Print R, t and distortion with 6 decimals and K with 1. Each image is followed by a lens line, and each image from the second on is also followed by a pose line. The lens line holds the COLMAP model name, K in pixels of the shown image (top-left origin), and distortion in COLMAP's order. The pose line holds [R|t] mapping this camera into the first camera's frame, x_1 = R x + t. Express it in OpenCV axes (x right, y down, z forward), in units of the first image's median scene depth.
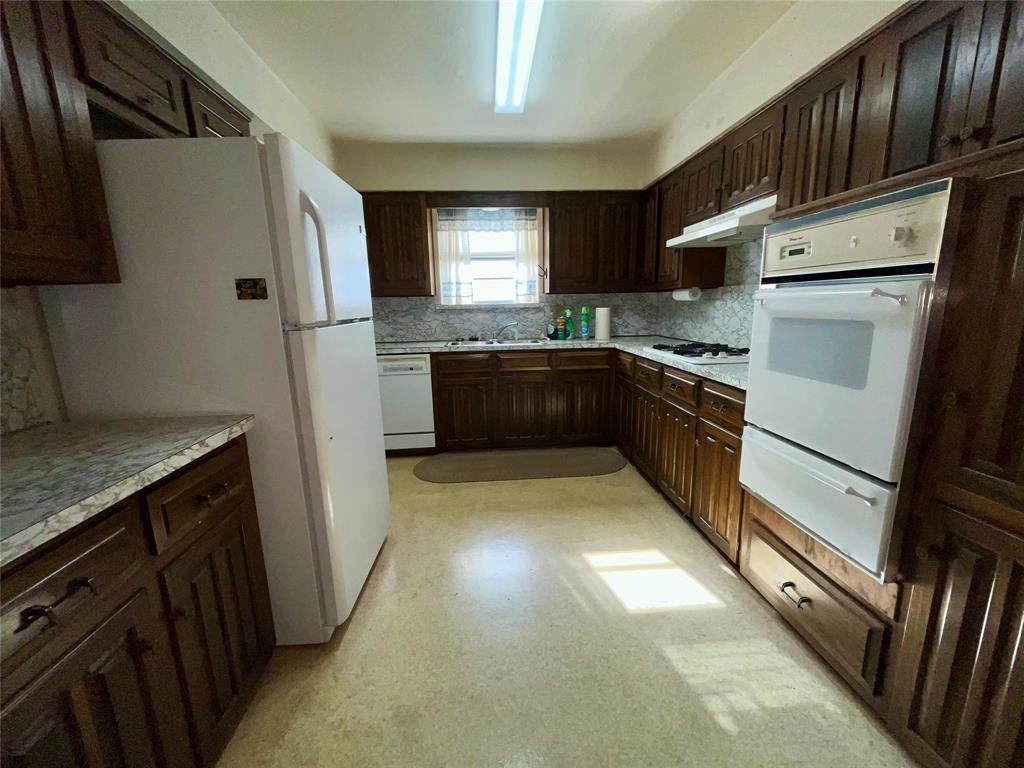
lens RADIAL K [[419.2, 0, 511.3], [0, 419.2, 384.6], [0, 0, 1]] dist [-0.001023, 0.000155]
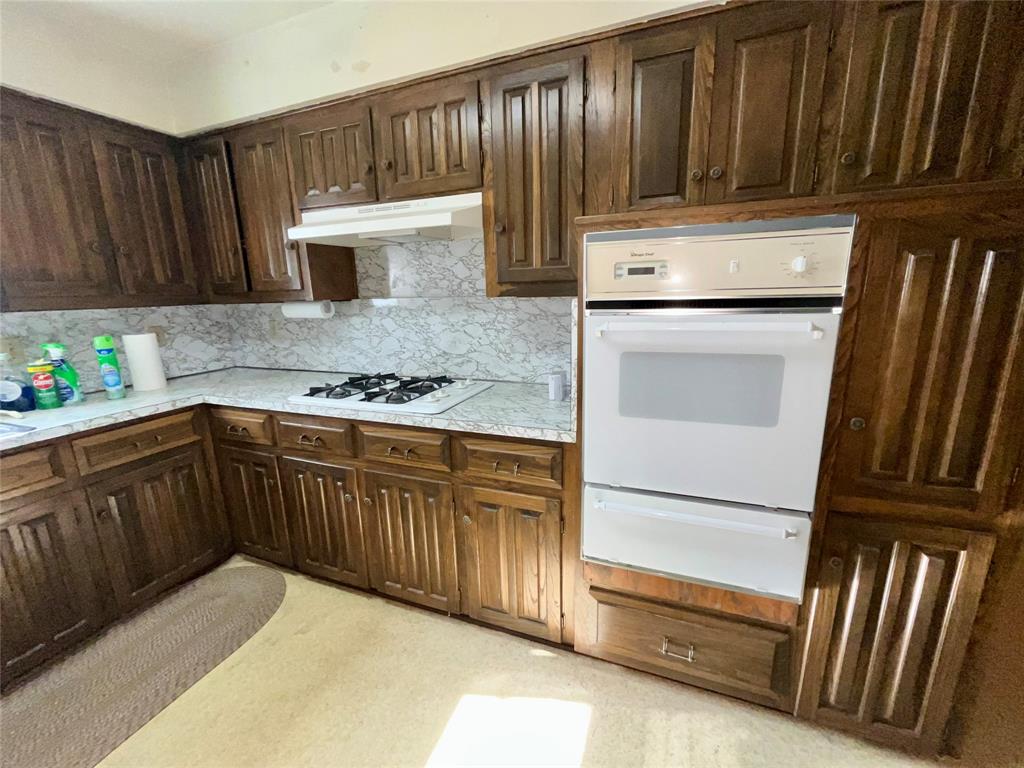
lens RADIAL K [[412.9, 0, 510.9], [0, 412.9, 384.7], [0, 0, 1]] dist [-0.002502, -0.000440]
pose [[0.432225, -0.191019, 0.881302, -0.082220], [0.189670, 0.974702, 0.118242, -0.118282], [-0.881593, 0.116049, 0.457522, 0.427164]]
